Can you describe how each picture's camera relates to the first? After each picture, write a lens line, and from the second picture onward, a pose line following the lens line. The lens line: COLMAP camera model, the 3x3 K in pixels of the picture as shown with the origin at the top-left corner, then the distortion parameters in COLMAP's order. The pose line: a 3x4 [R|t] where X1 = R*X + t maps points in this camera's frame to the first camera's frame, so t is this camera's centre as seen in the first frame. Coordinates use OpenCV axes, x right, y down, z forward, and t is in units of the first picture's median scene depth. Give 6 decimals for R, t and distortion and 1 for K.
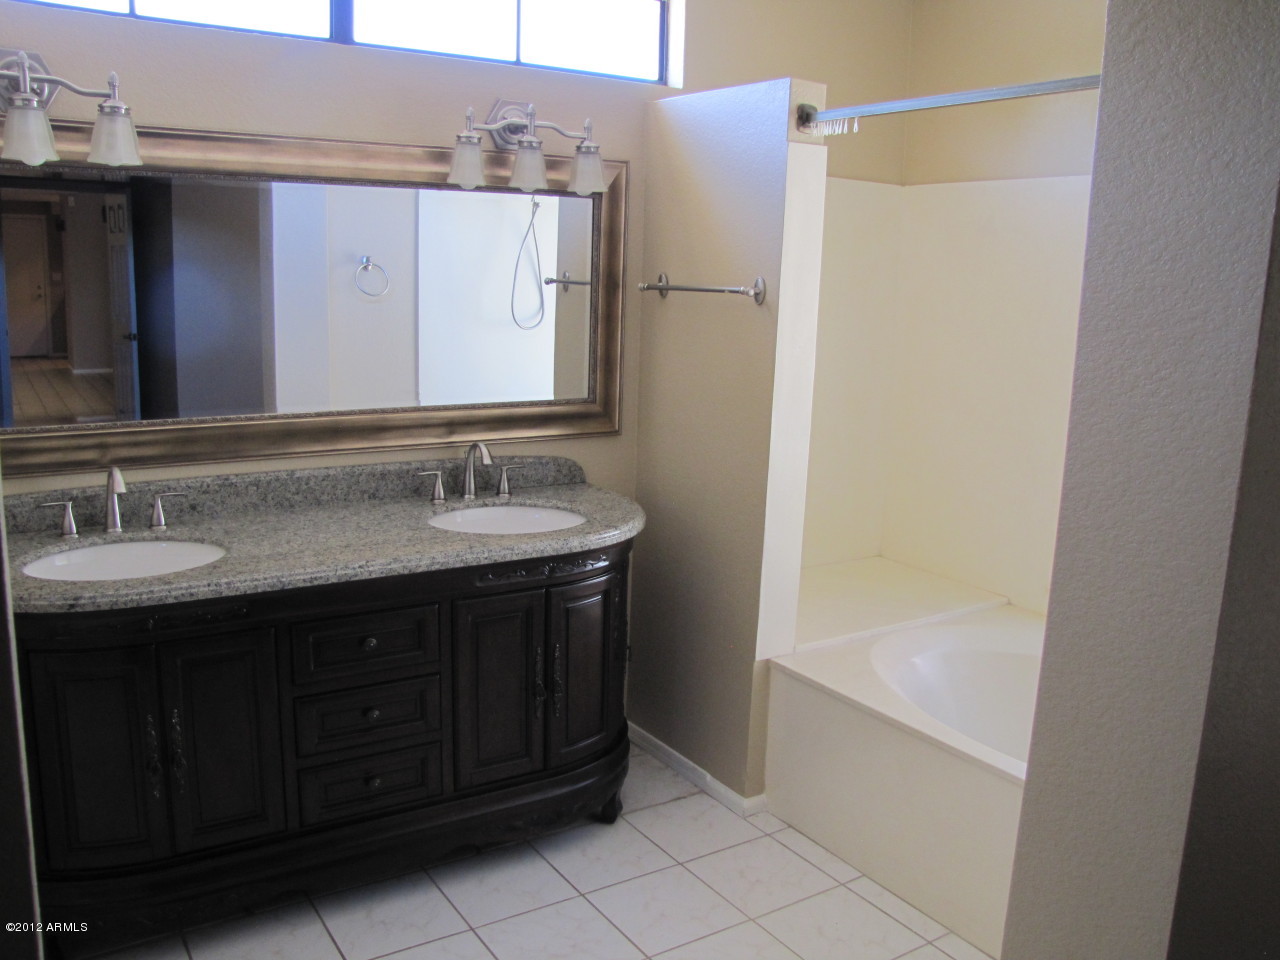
lens RADIAL K [[1056.4, 0, 640.0], [0, 1056.4, 480.0], [0, 0, 1]] dist [-0.184786, 0.159995]
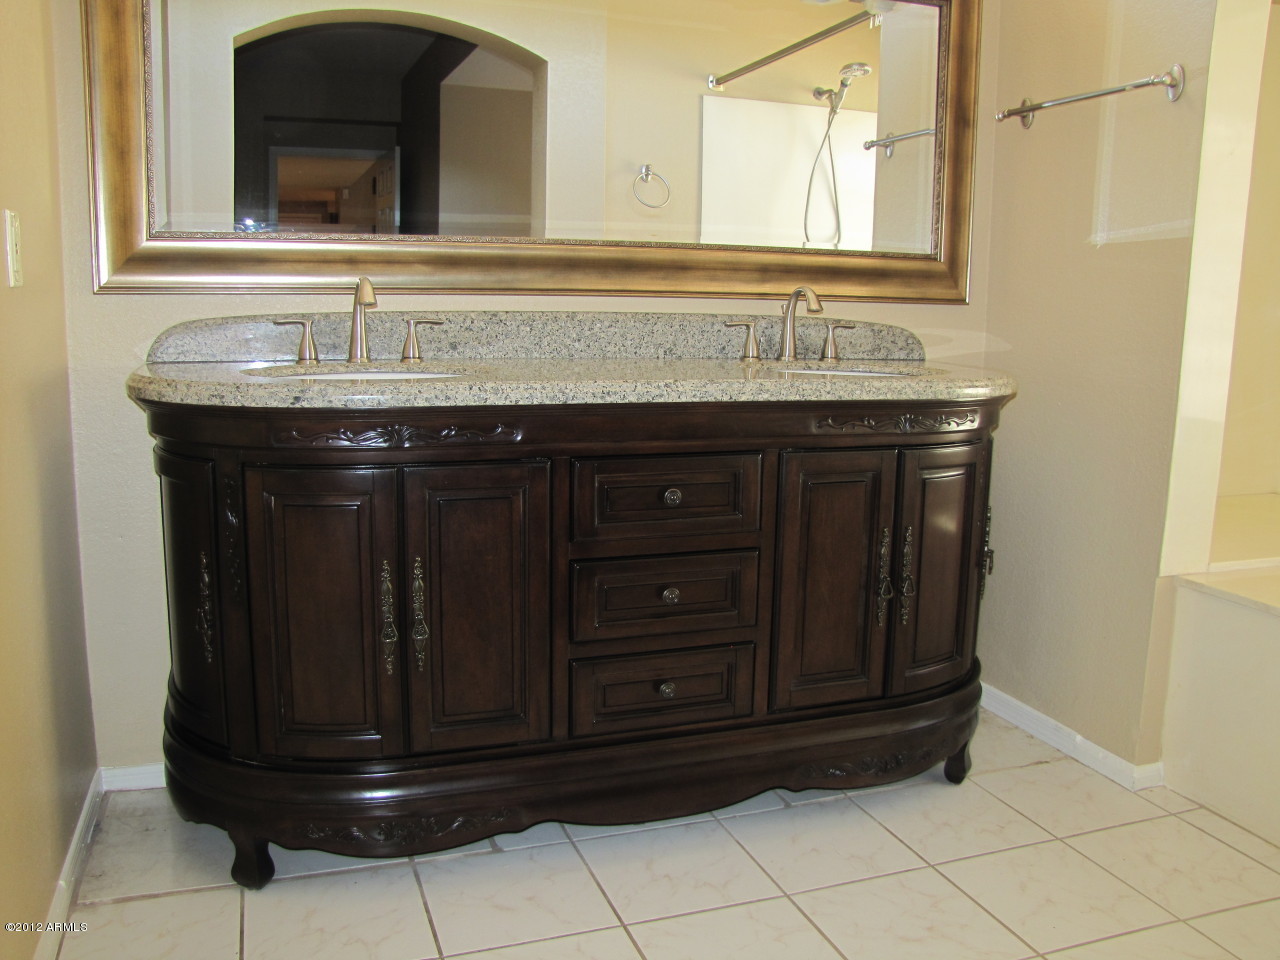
lens RADIAL K [[1056.4, 0, 640.0], [0, 1056.4, 480.0], [0, 0, 1]] dist [-0.184786, 0.159995]
pose [[0.973003, 0.023760, -0.229566, -0.094779], [-0.031445, 0.999059, -0.029873, 0.149269], [0.228640, 0.036285, 0.972835, 0.220833]]
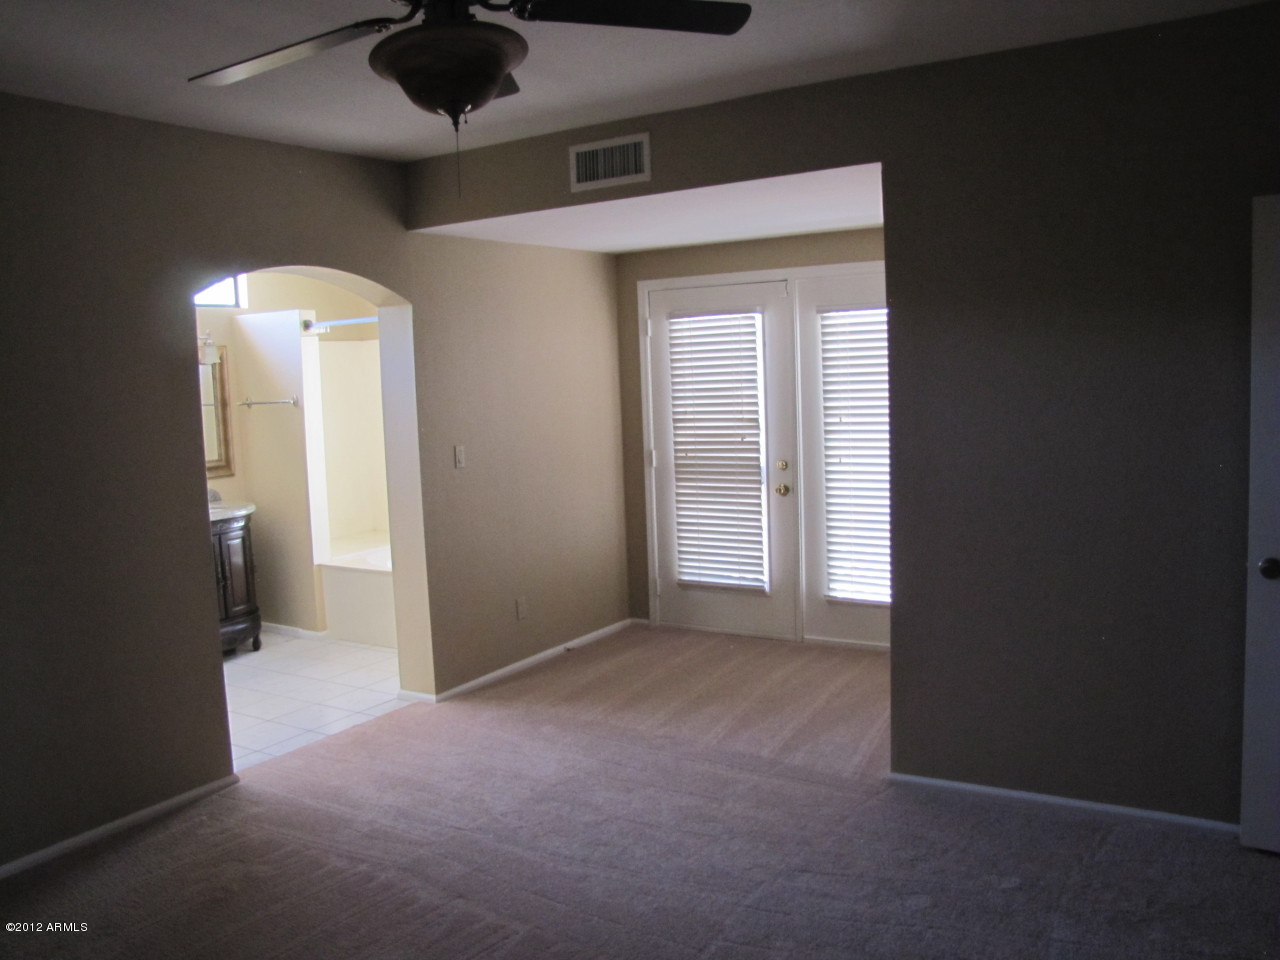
lens RADIAL K [[1056.4, 0, 640.0], [0, 1056.4, 480.0], [0, 0, 1]] dist [-0.184786, 0.159995]
pose [[0.902268, -0.110113, 0.416879, -0.176850], [0.148920, 0.986927, -0.061629, 0.253784], [-0.404643, 0.117687, 0.906870, -1.403616]]
